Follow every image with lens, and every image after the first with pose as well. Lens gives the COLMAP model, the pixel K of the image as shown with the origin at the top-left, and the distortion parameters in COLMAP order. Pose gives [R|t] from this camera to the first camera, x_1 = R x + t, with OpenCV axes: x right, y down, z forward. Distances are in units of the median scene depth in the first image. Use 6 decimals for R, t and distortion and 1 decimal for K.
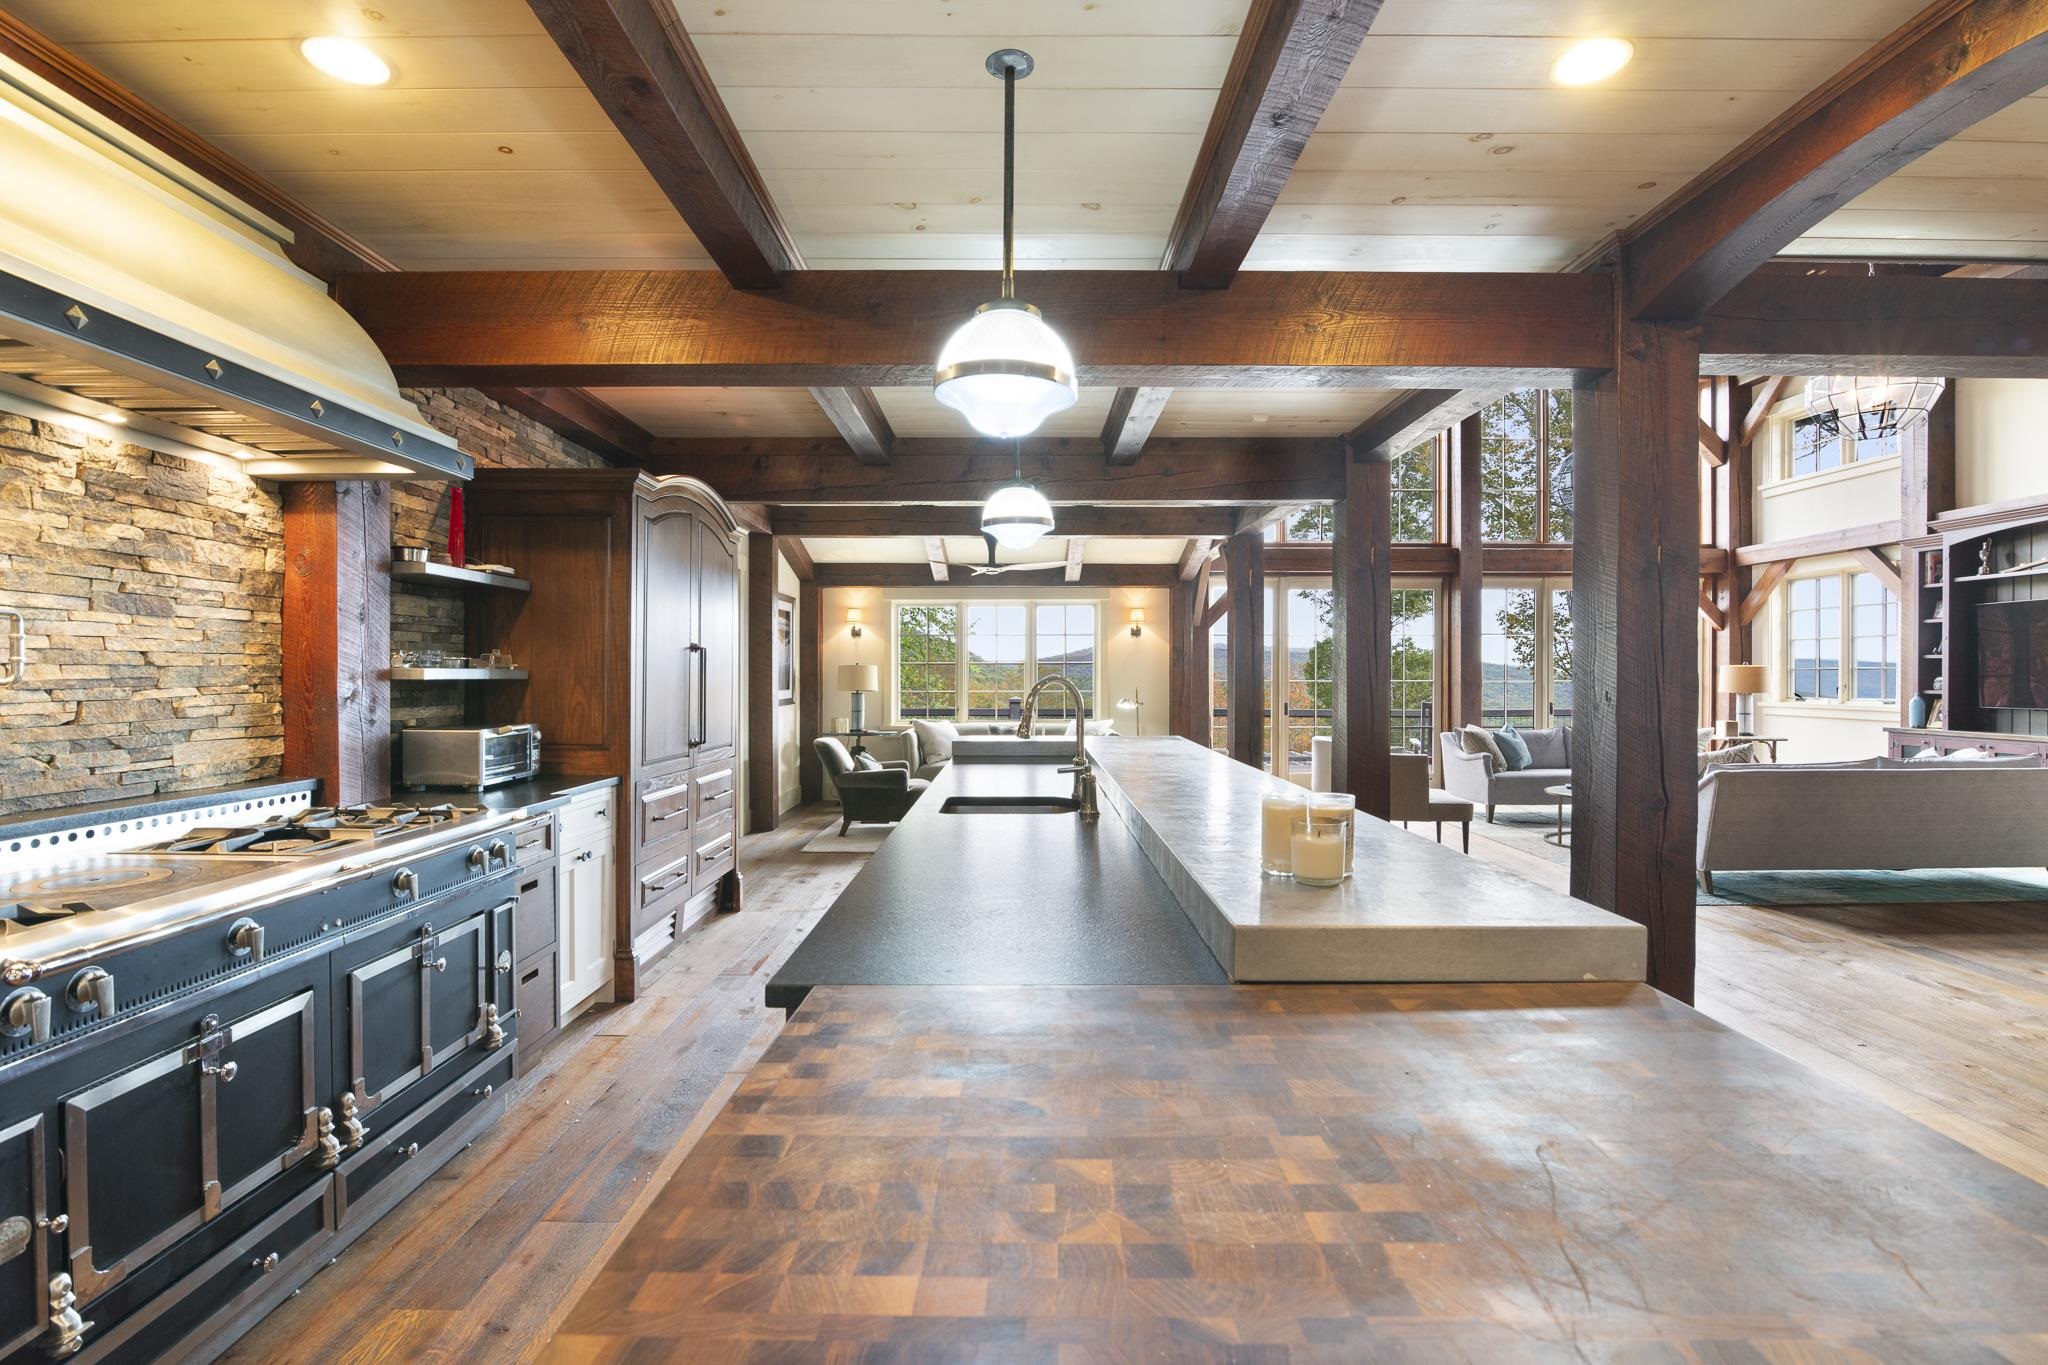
lens RADIAL K [[942.7, 0, 1014.4], [0, 942.7, 683.1], [0, 0, 1]] dist [-0.016904, 0.000616]
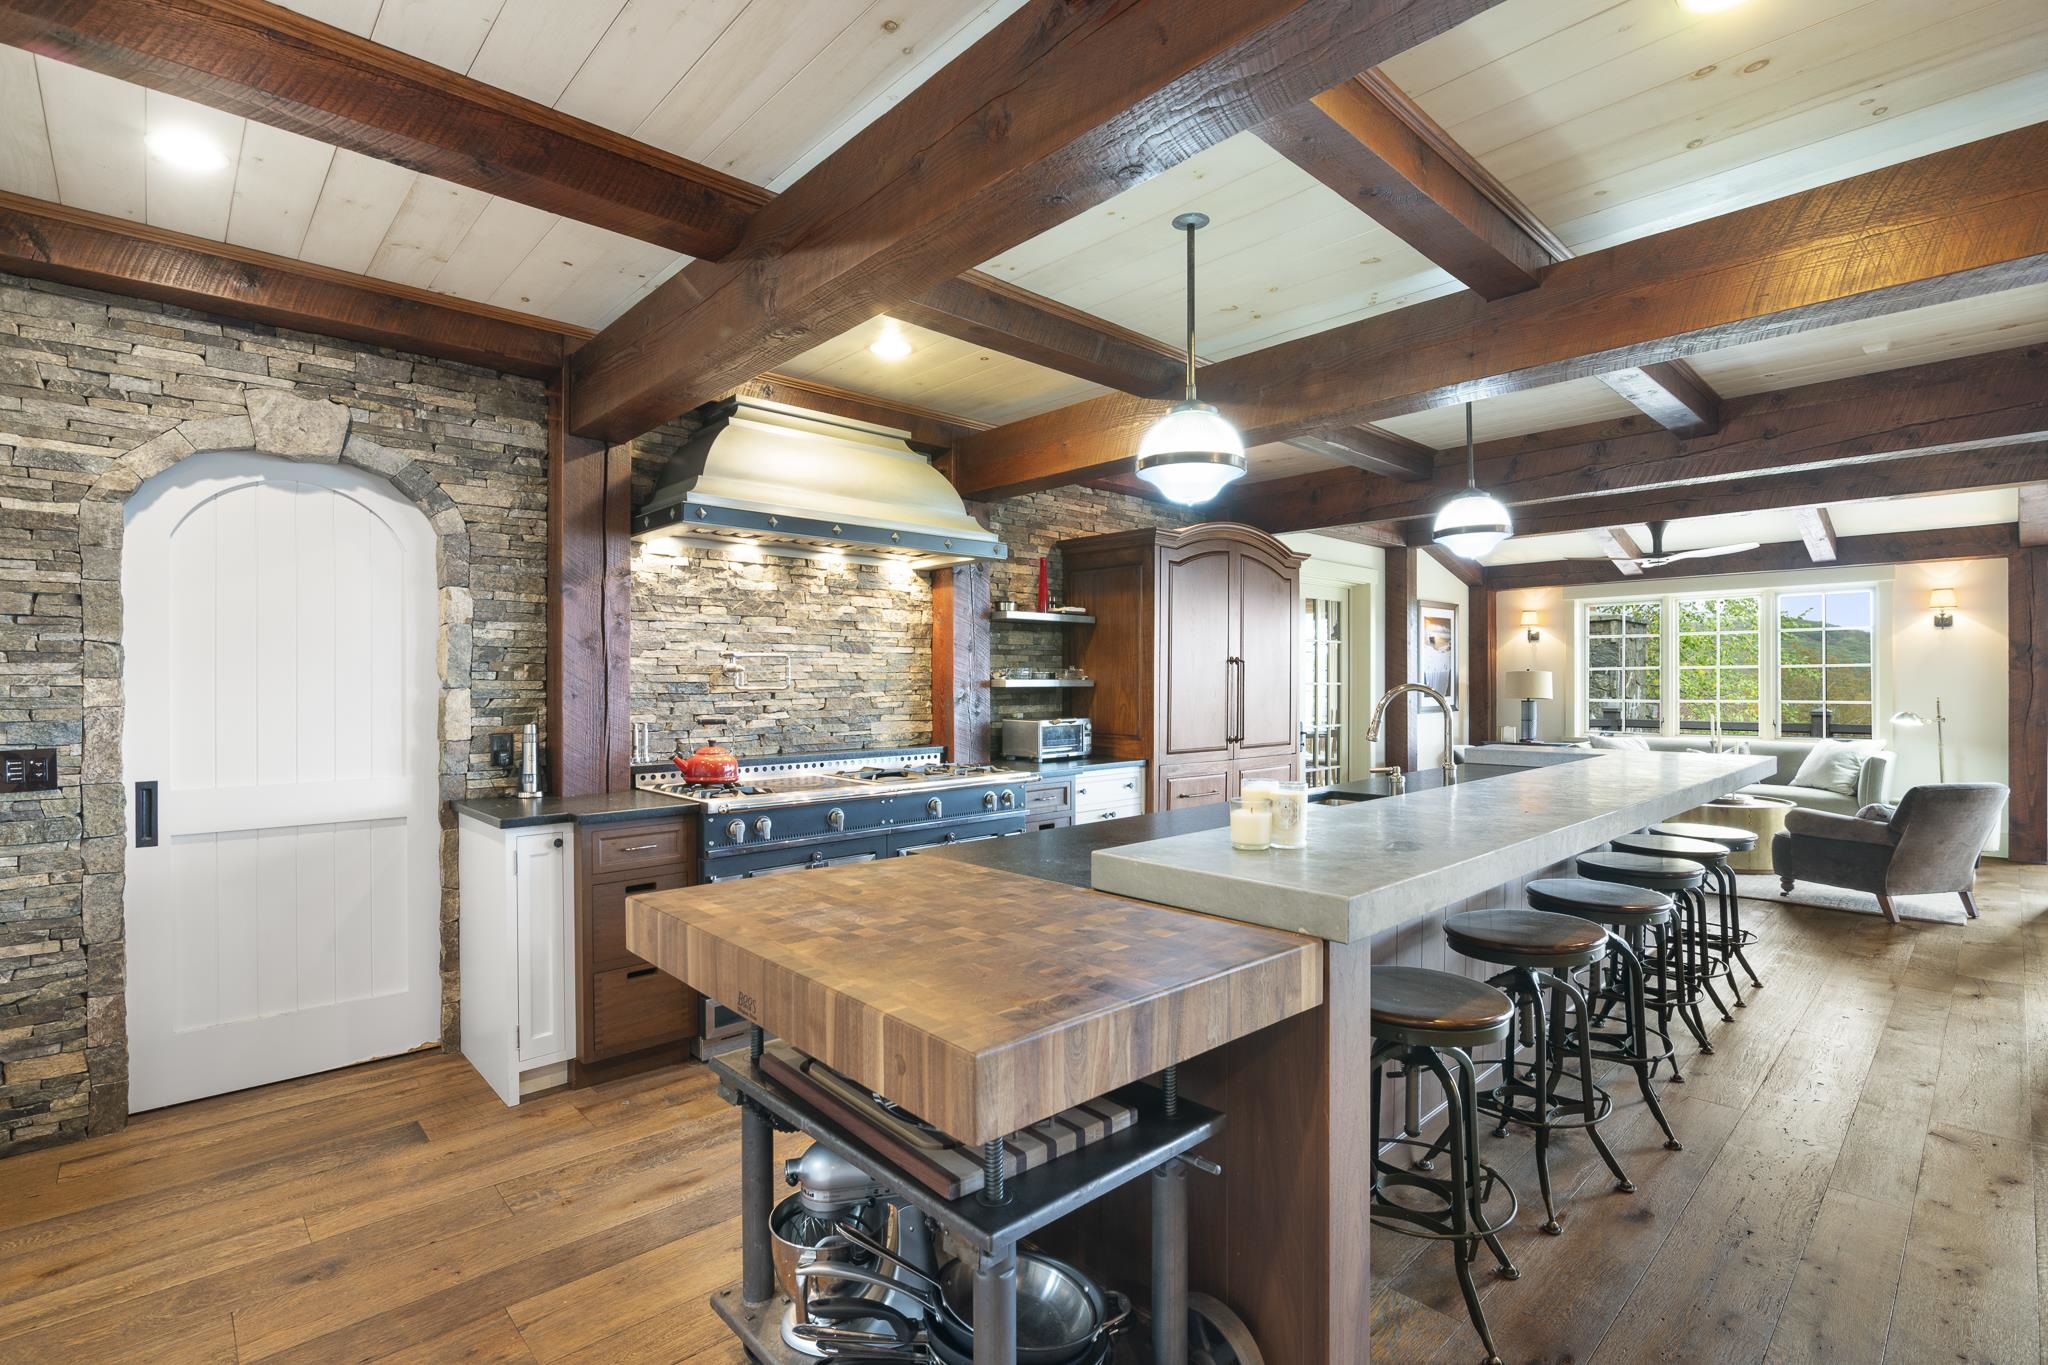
lens RADIAL K [[942.7, 0, 1014.4], [0, 942.7, 683.1], [0, 0, 1]] dist [-0.016904, 0.000616]
pose [[0.682817, -0.001945, -0.730587, 0.556337], [-0.002690, 0.999983, -0.005176, -0.002345], [0.730585, 0.005500, 0.682800, -0.057132]]
